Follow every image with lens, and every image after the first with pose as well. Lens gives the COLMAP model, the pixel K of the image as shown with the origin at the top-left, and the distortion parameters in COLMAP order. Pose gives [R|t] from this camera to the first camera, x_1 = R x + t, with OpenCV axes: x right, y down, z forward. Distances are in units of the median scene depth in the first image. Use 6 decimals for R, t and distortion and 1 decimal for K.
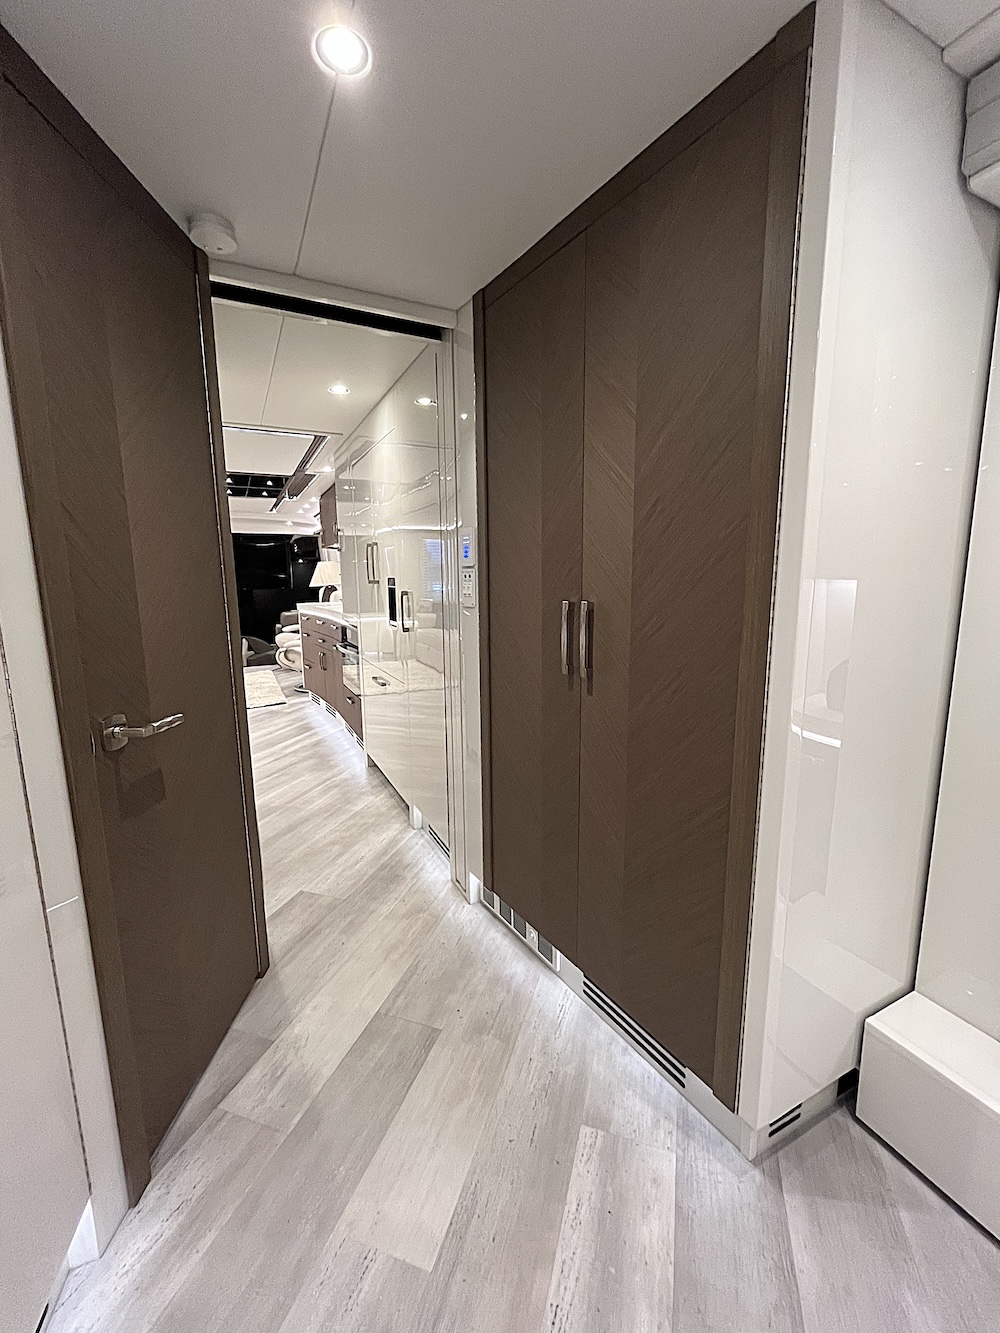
lens RADIAL K [[548.5, 0, 503.8], [0, 548.5, 661.9], [0, 0, 1]] dist [-0.013546, -0.000211]
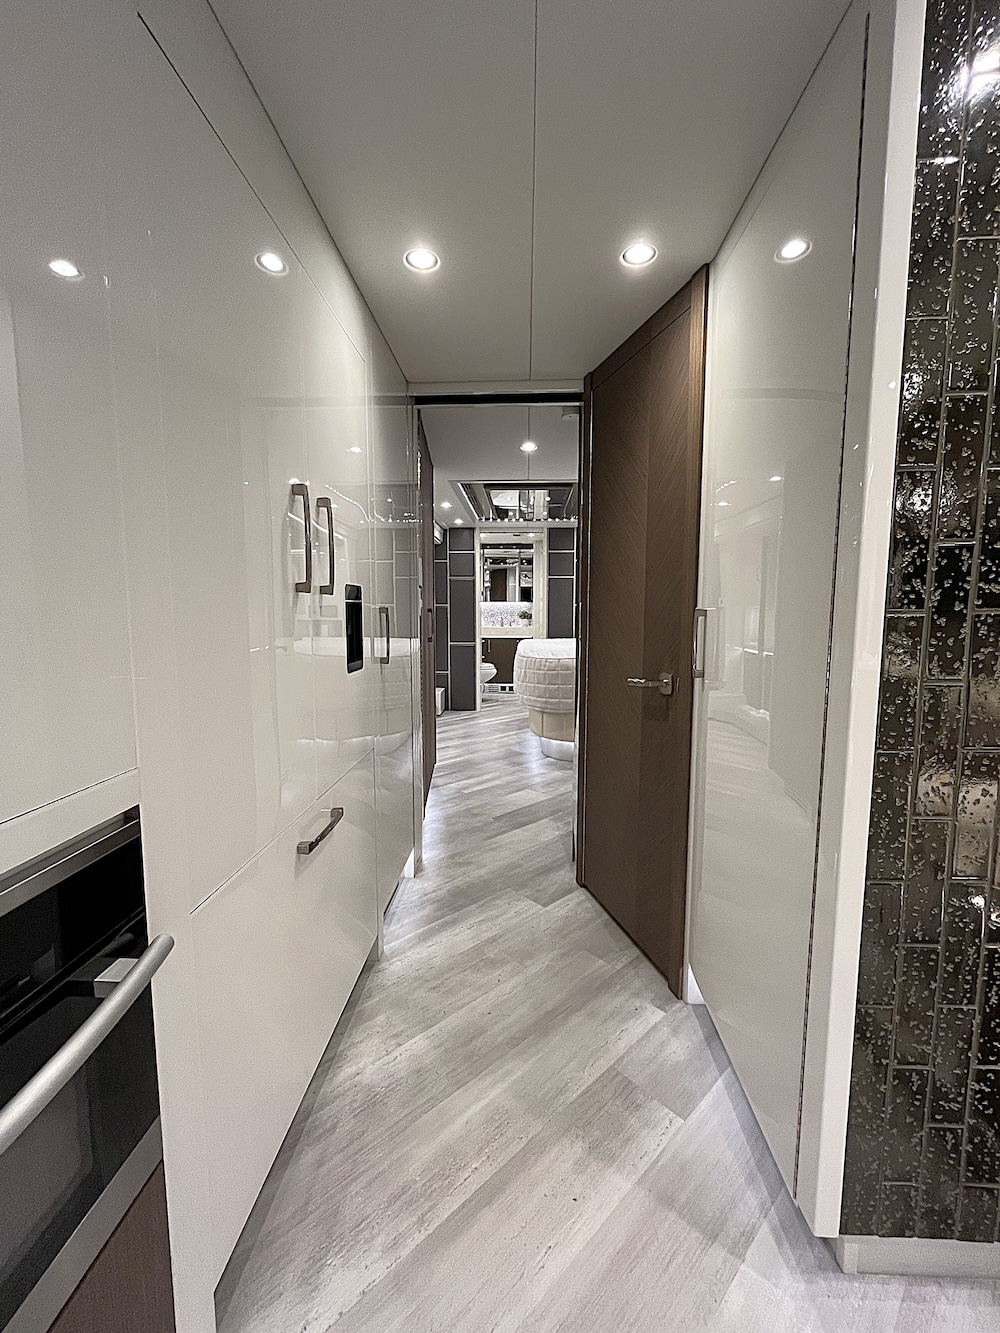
lens RADIAL K [[548.5, 0, 498.3], [0, 548.5, 667.1], [0, 0, 1]] dist [-0.013546, -0.000211]
pose [[-0.872183, -0.046075, 0.487006, -0.677293], [0.080602, 0.968411, 0.235971, -0.214384], [-0.482494, 0.245064, -0.840918, 1.574070]]
